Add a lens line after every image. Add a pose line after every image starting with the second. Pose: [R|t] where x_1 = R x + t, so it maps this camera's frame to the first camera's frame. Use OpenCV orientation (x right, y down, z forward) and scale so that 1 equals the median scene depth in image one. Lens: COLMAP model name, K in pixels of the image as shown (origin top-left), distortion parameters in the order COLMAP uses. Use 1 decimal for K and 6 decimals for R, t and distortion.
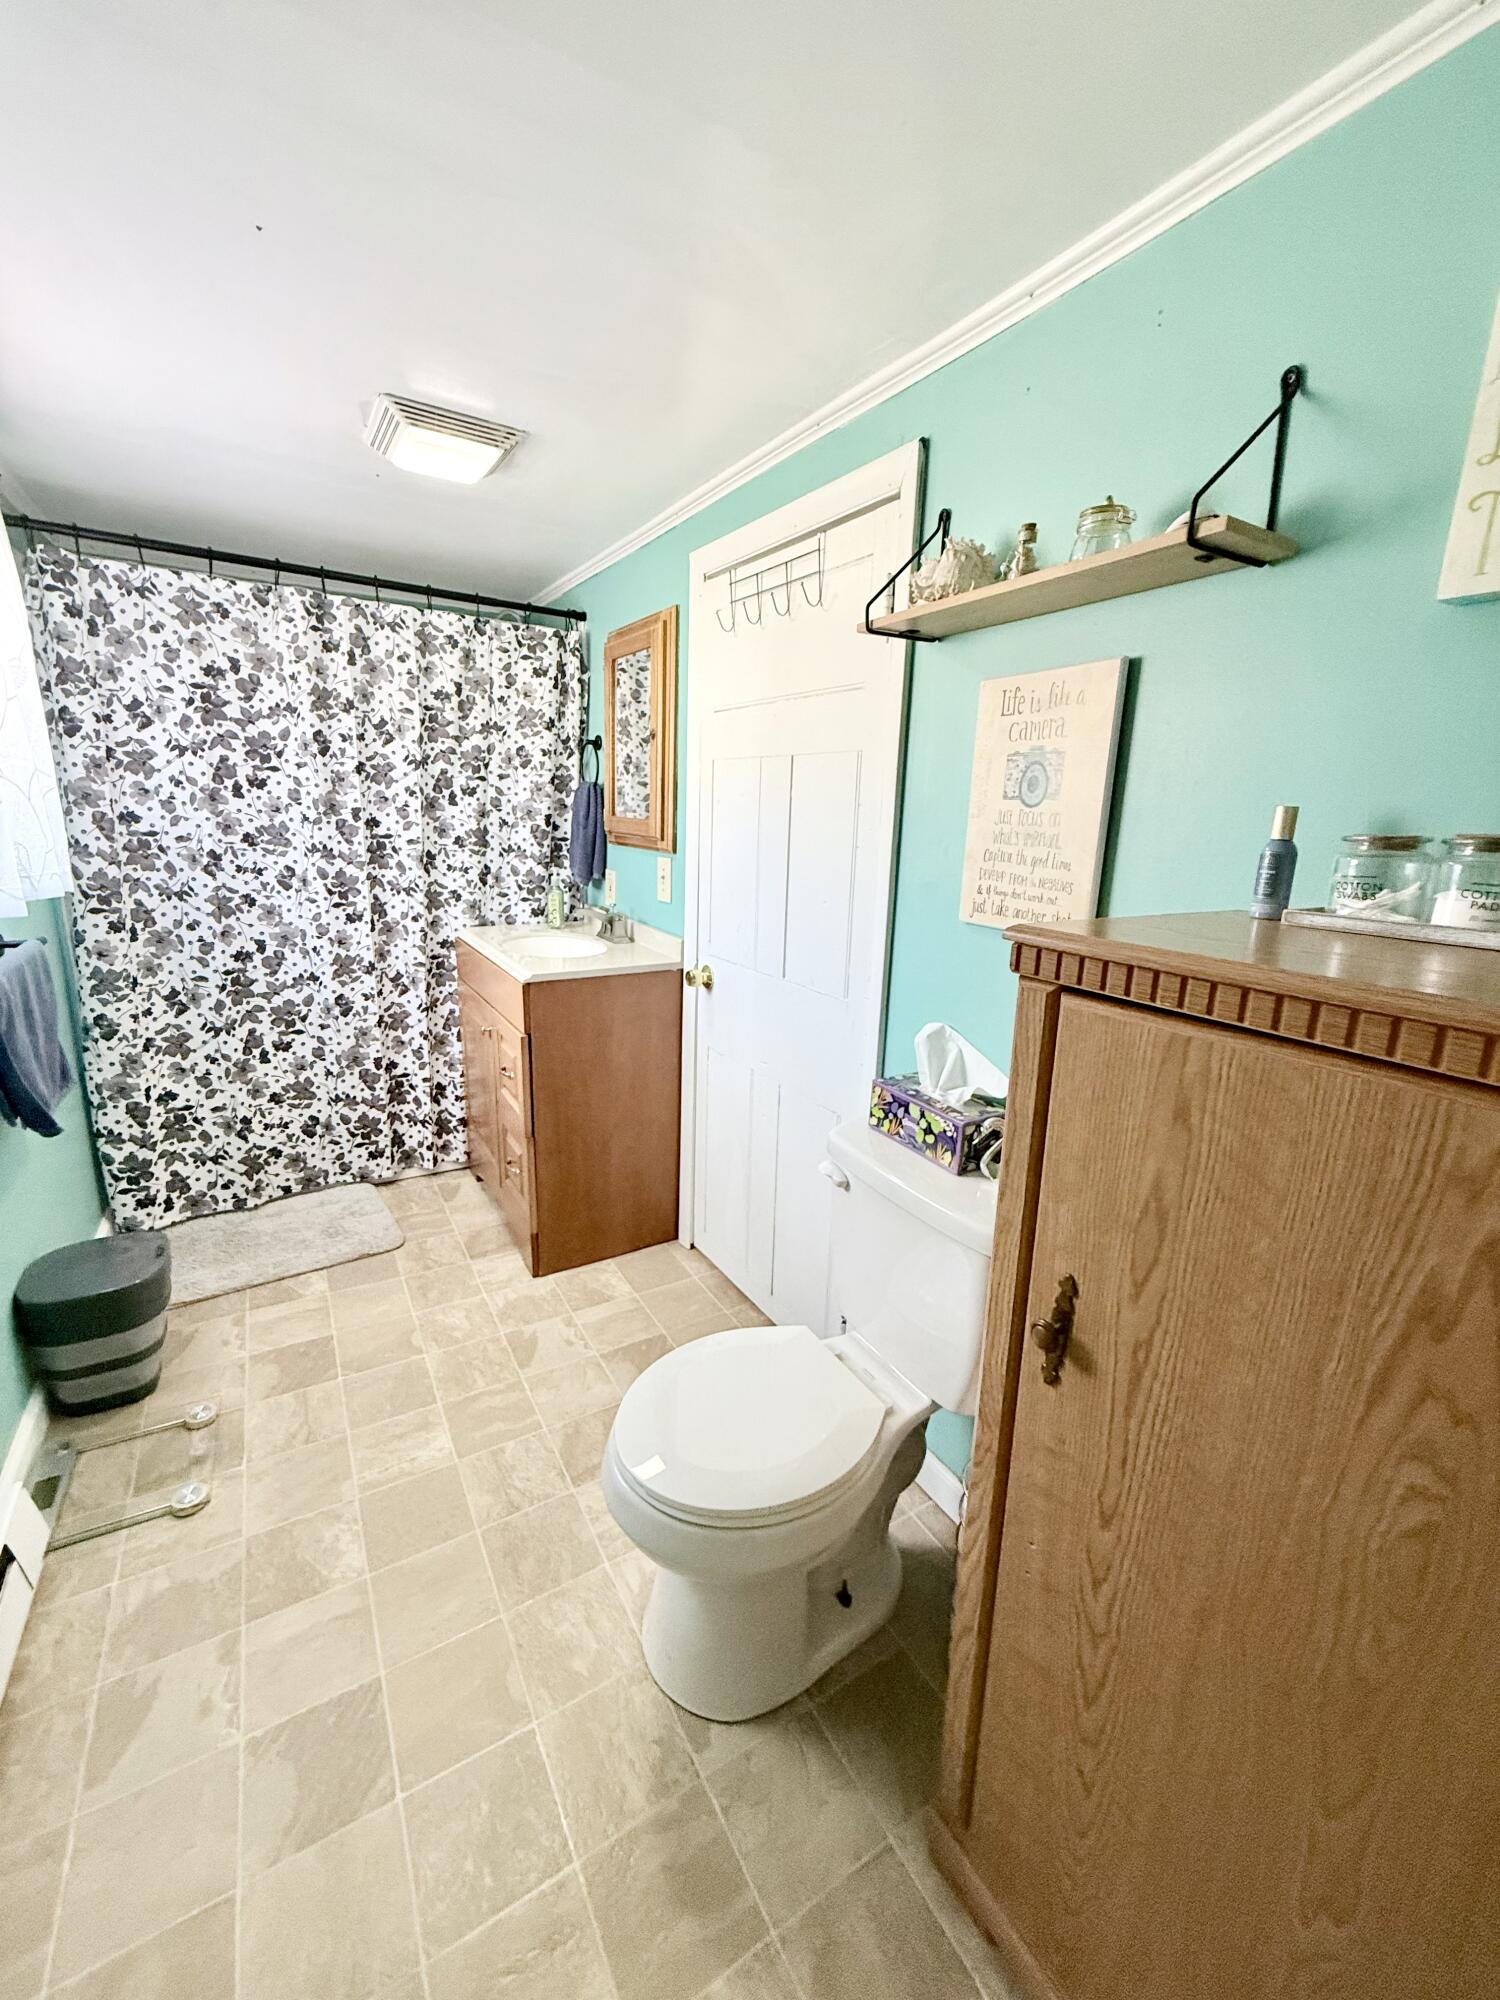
lens RADIAL K [[794.4, 0, 751.5], [0, 794.4, 997.6], [0, 0, 1]] dist [0.000948, -0.000223]
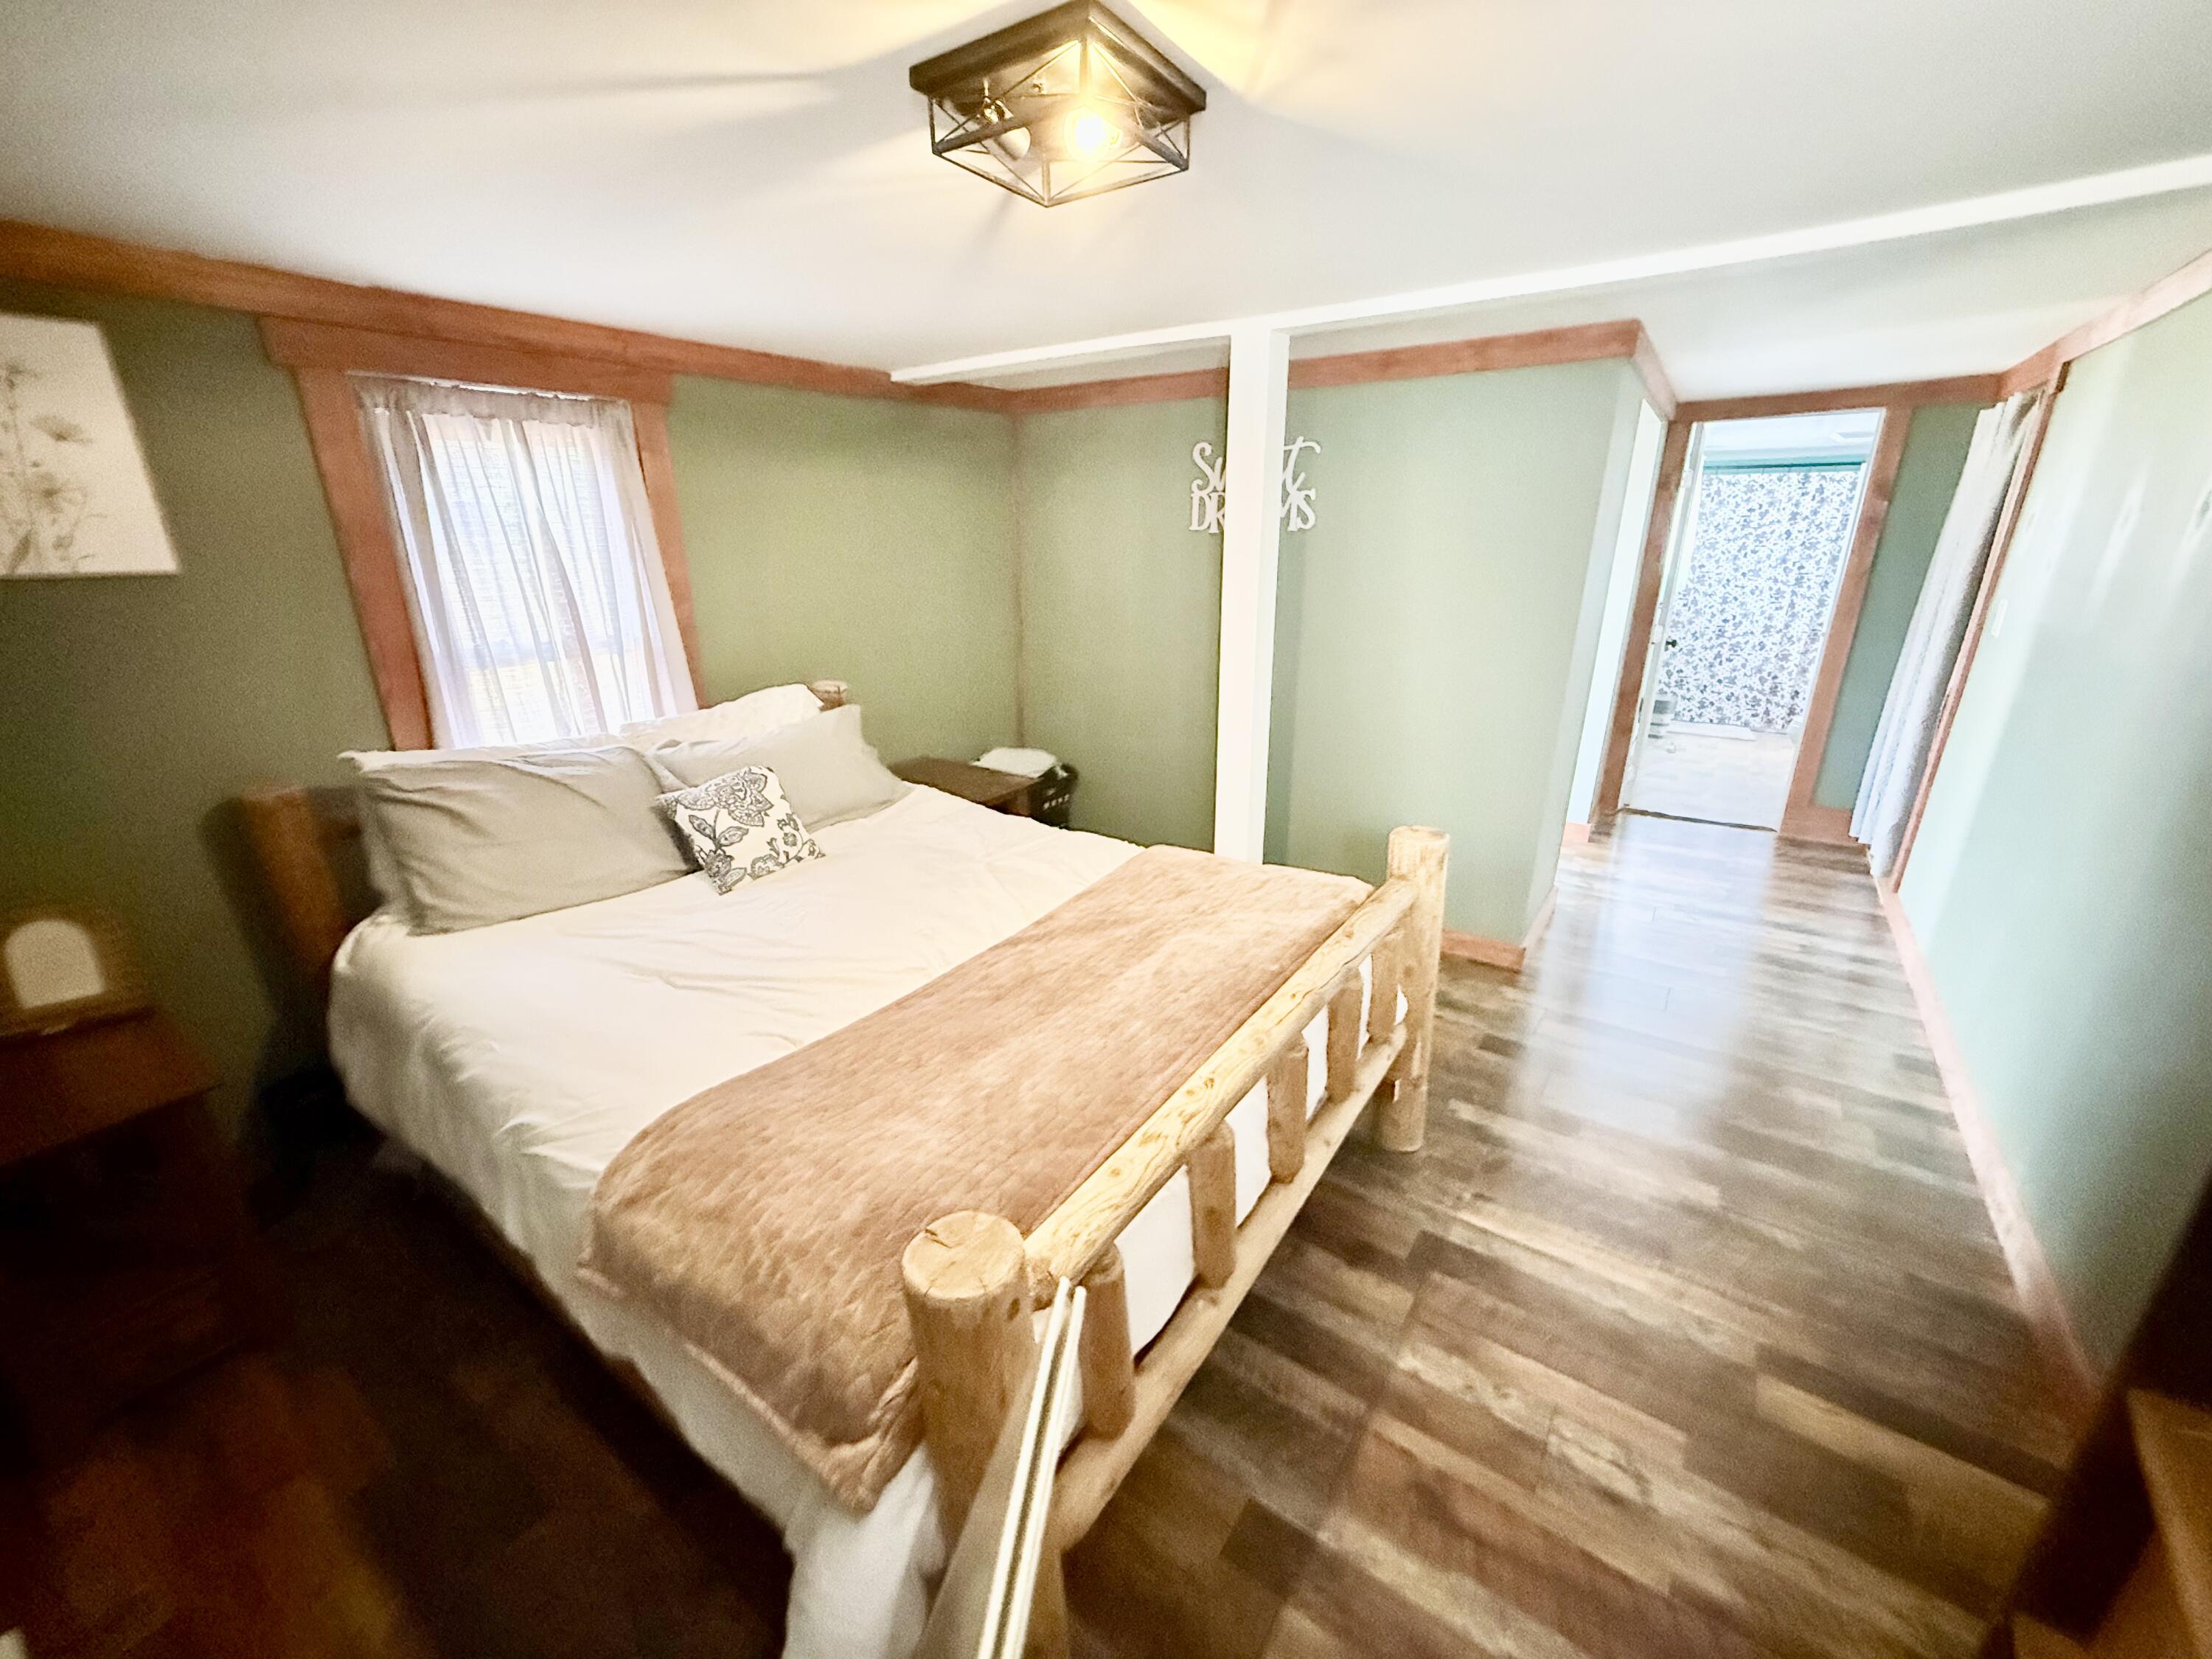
lens RADIAL K [[878.6, 0, 1099.5], [0, 878.6, 828.4], [0, 0, 1]] dist [0.000948, -0.000223]
pose [[0.410668, 0.255339, -0.875302, 1.152828], [-0.191151, 0.962764, 0.191170, 0.425513], [0.891523, 0.088807, 0.444185, -1.950653]]
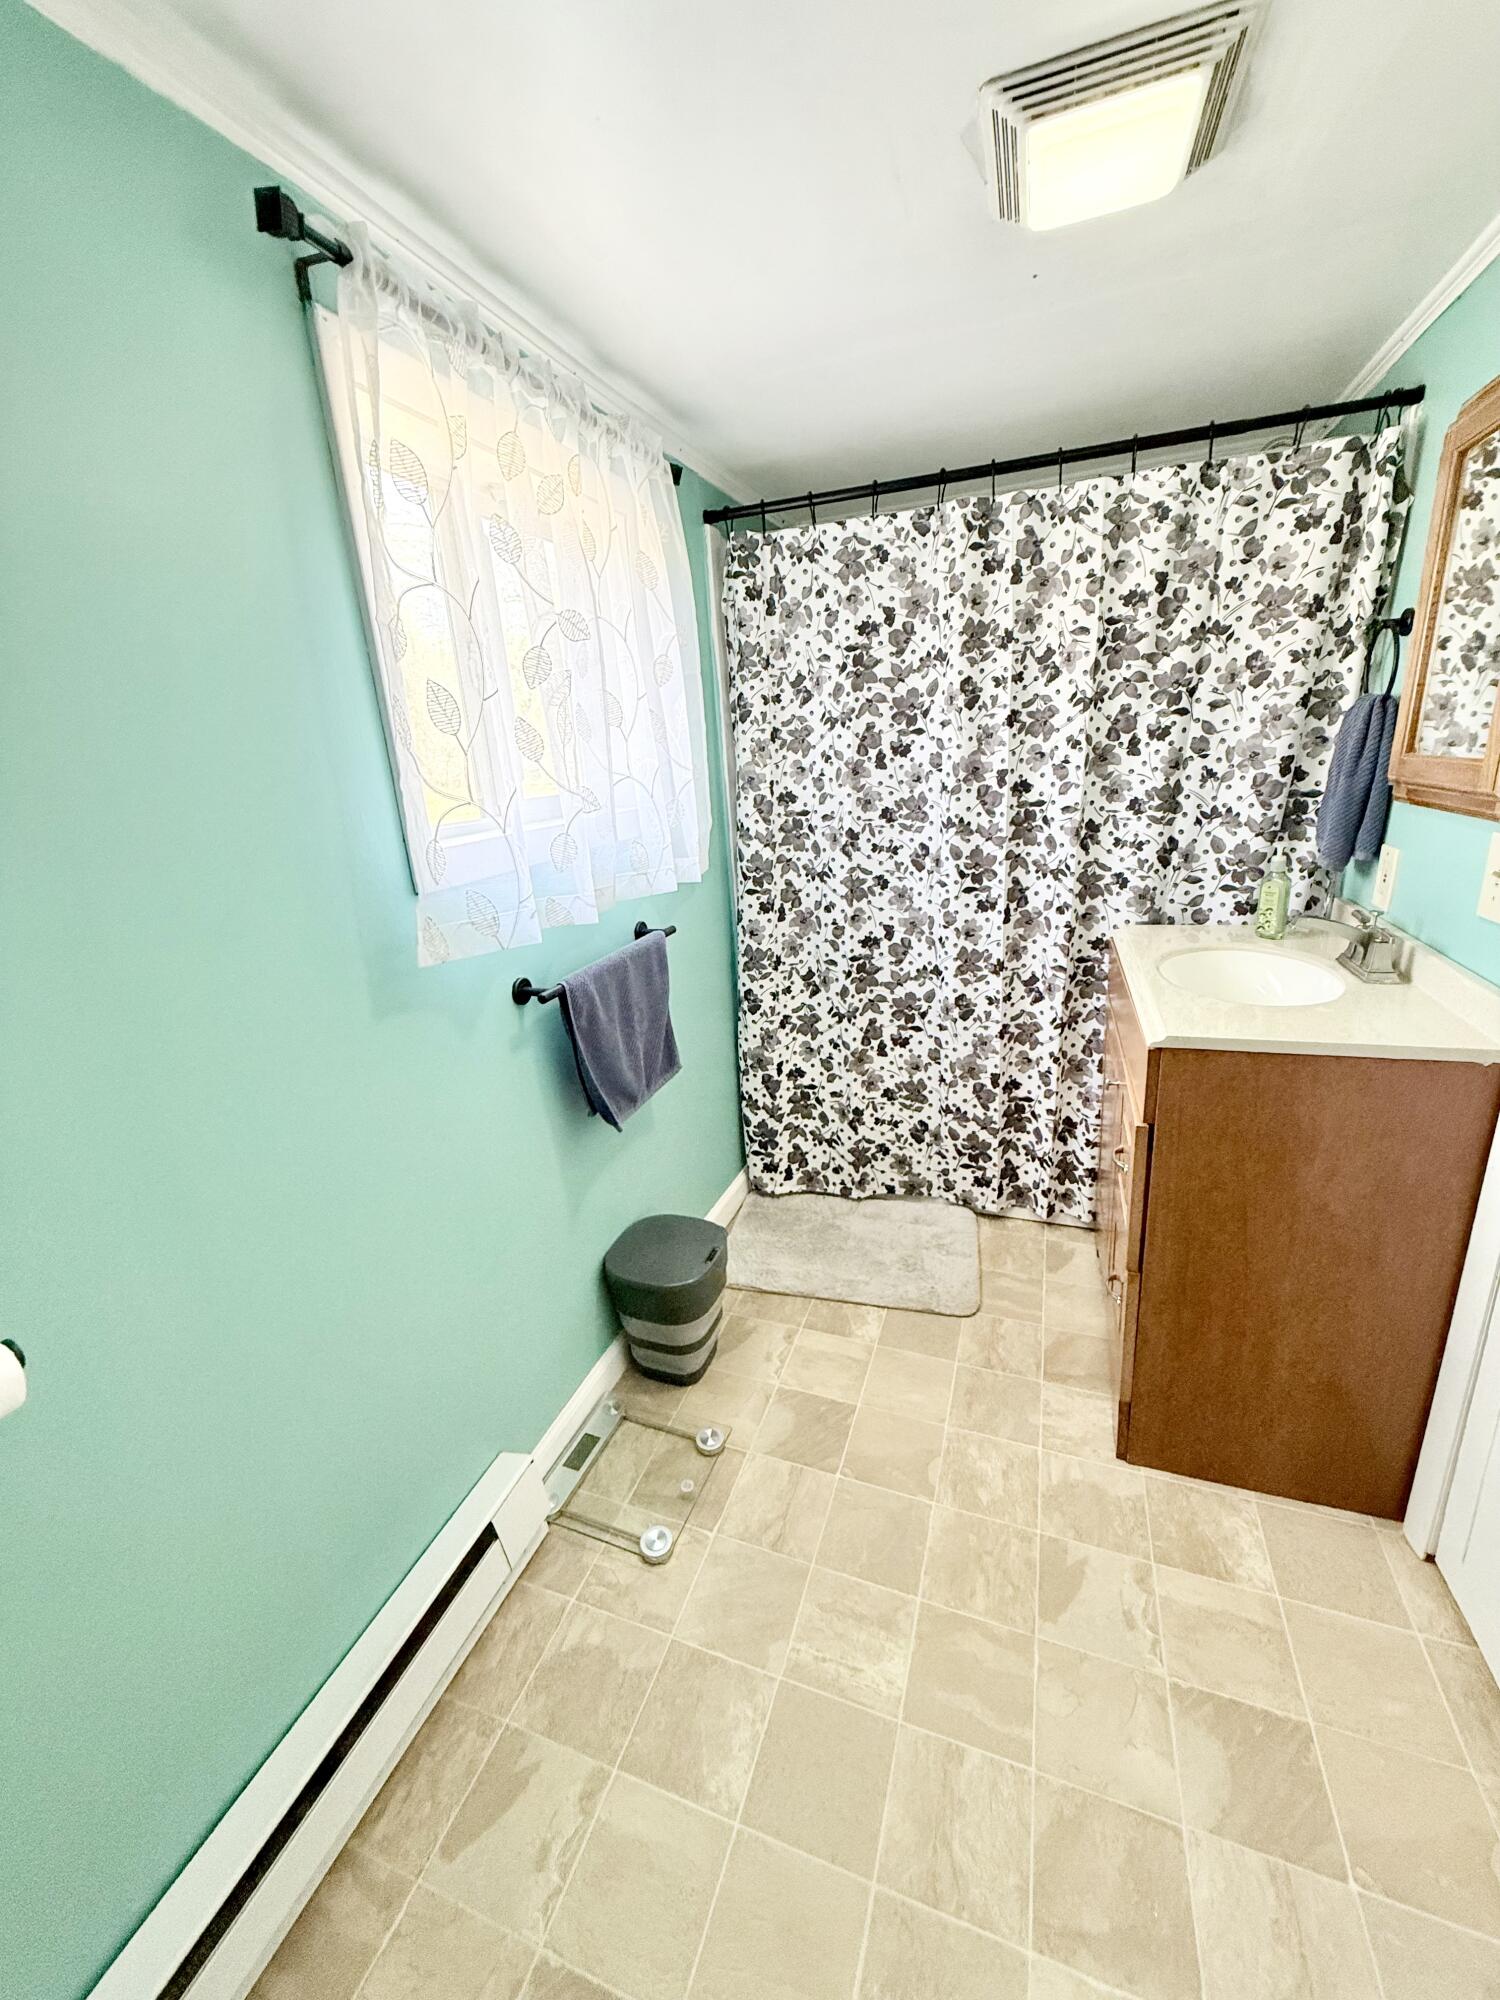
lens RADIAL K [[794.4, 0, 748.1], [0, 794.4, 996.6], [0, 0, 1]] dist [0.000948, -0.000223]
pose [[0.621446, 0.156287, -0.767710, -0.006779], [-0.094939, 0.987702, 0.124221, -0.088596], [0.777683, -0.004311, 0.628642, 0.297142]]
